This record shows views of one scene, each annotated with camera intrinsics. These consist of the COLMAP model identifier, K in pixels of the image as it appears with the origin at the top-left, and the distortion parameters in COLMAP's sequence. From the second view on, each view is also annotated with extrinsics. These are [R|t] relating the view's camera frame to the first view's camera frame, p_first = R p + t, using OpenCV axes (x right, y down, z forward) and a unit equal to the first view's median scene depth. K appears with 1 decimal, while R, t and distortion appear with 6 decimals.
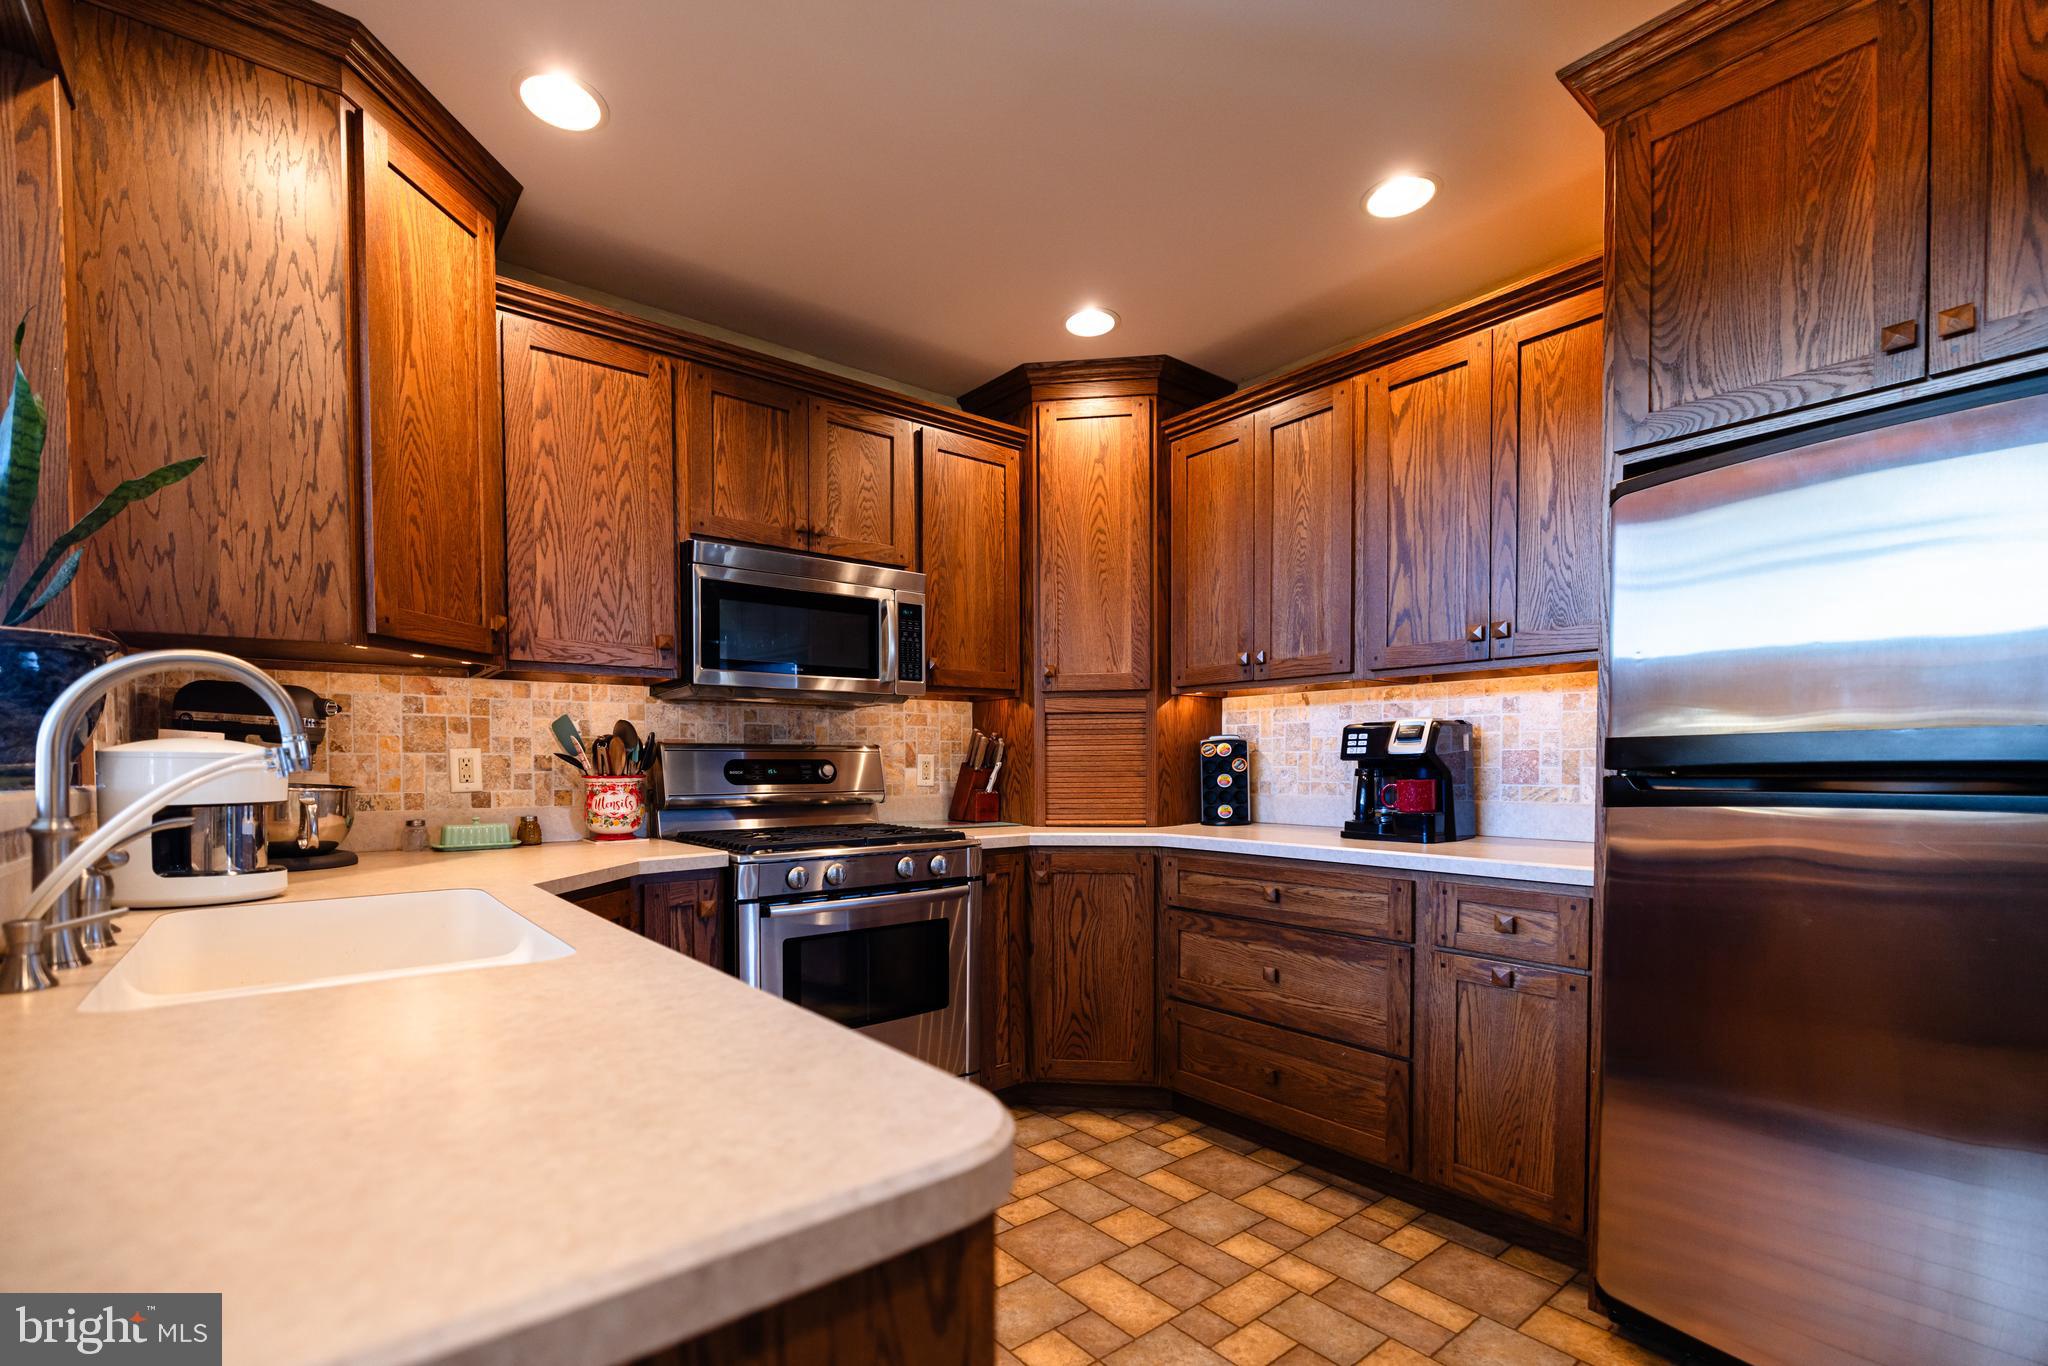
lens RADIAL K [[836.7, 0, 1020.1], [0, 836.7, 761.3], [0, 0, 1]] dist [-0.001205, -0.000116]
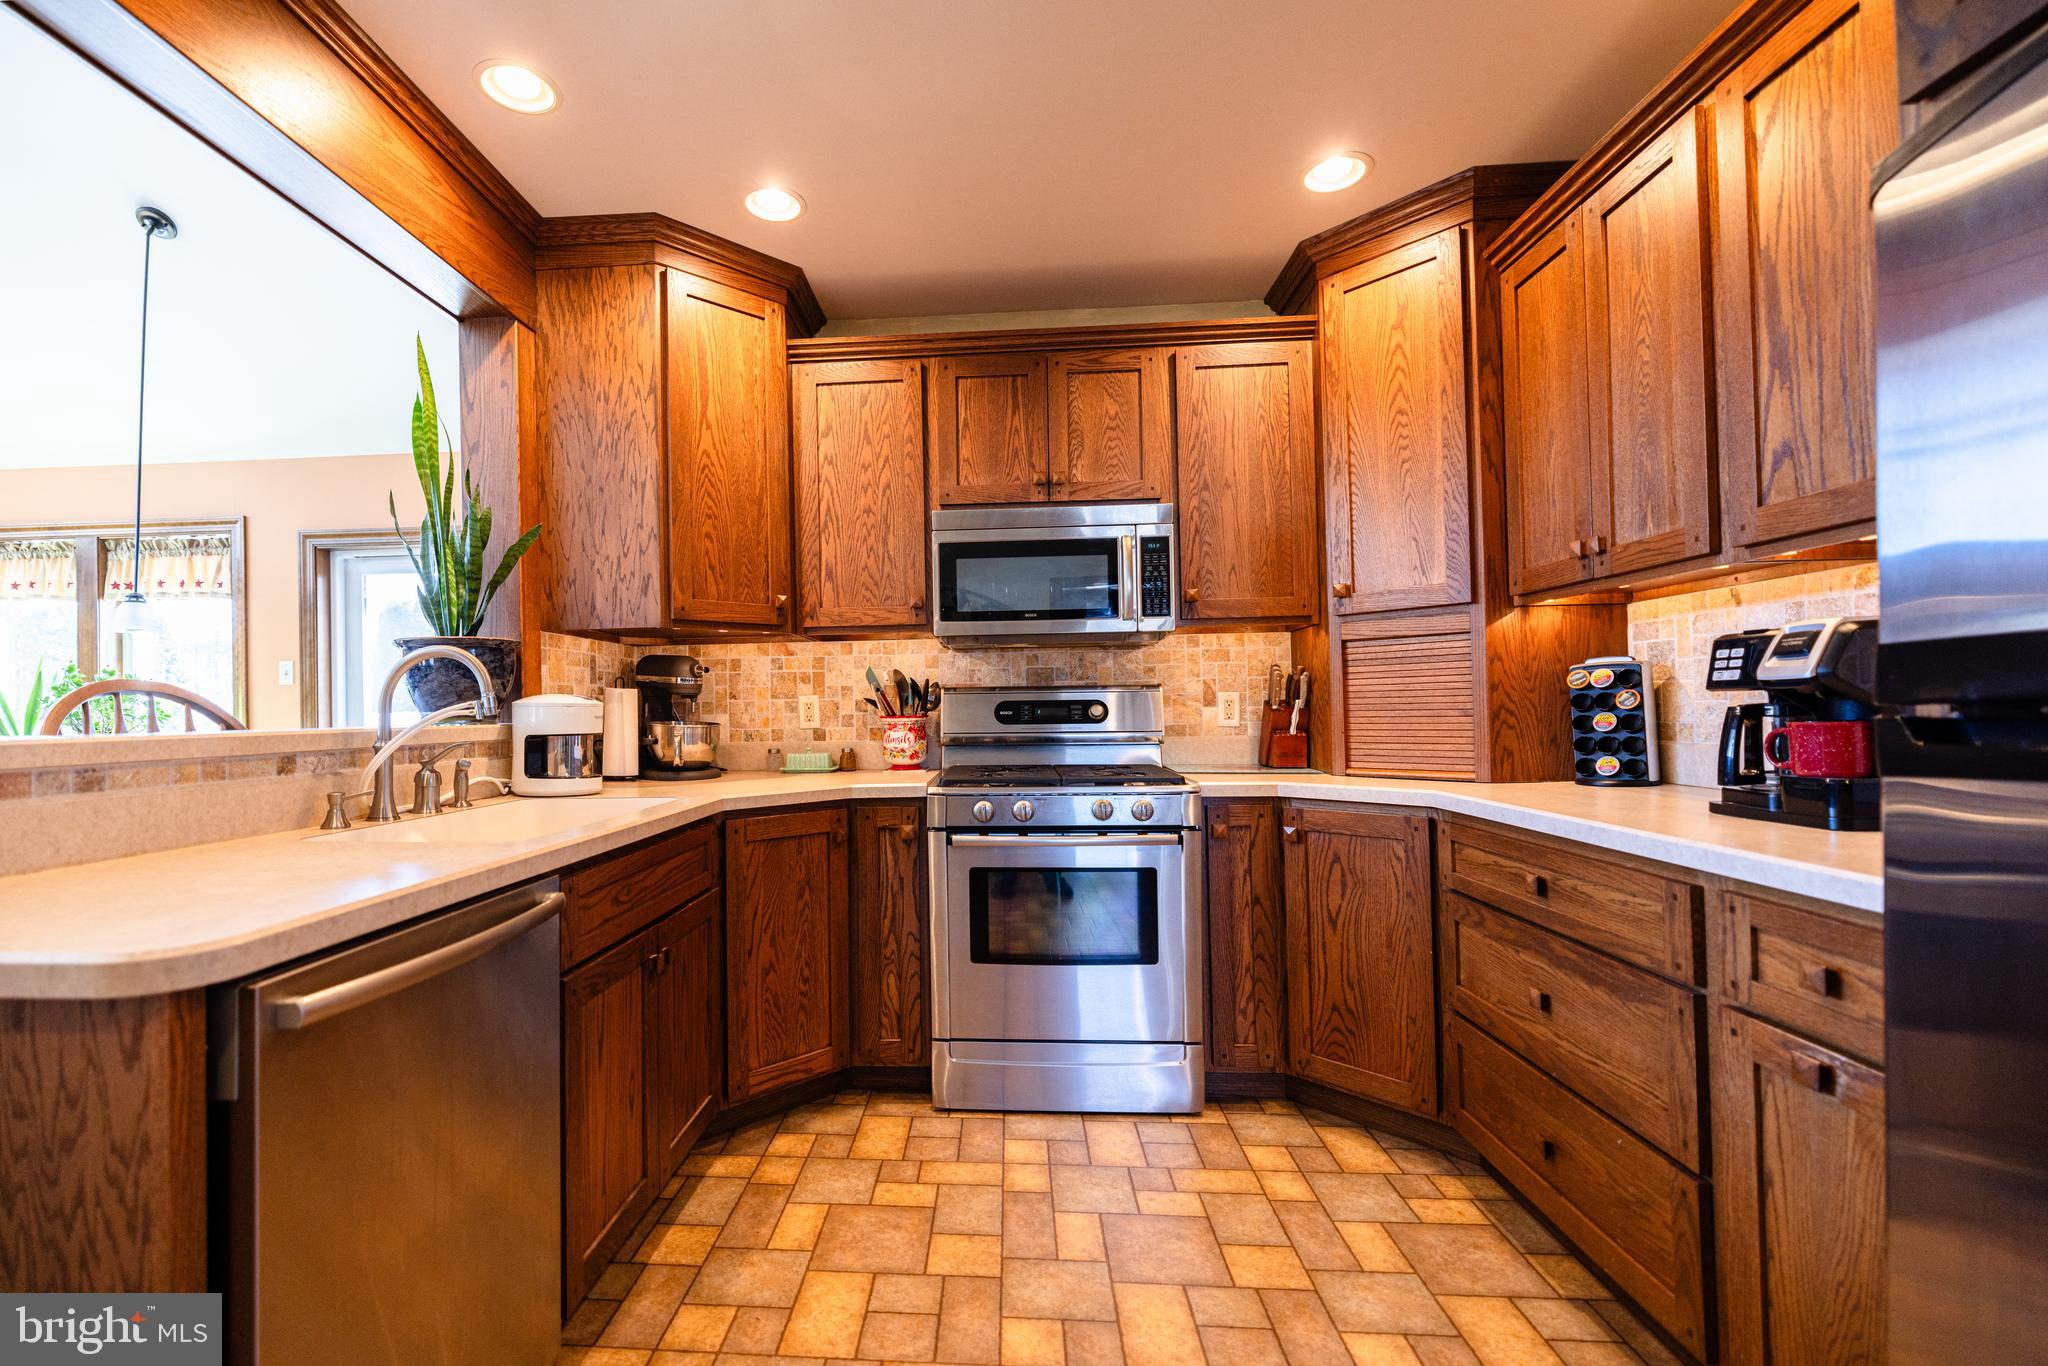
lens RADIAL K [[869.9, 0, 1018.5], [0, 869.9, 675.0], [0, 0, 1]] dist [-0.000442, -0.000315]
pose [[0.761900, -0.031181, -0.646944, 0.417746], [0.013065, 0.999377, -0.032780, 0.001439], [0.647563, 0.016523, 0.761832, 0.150025]]
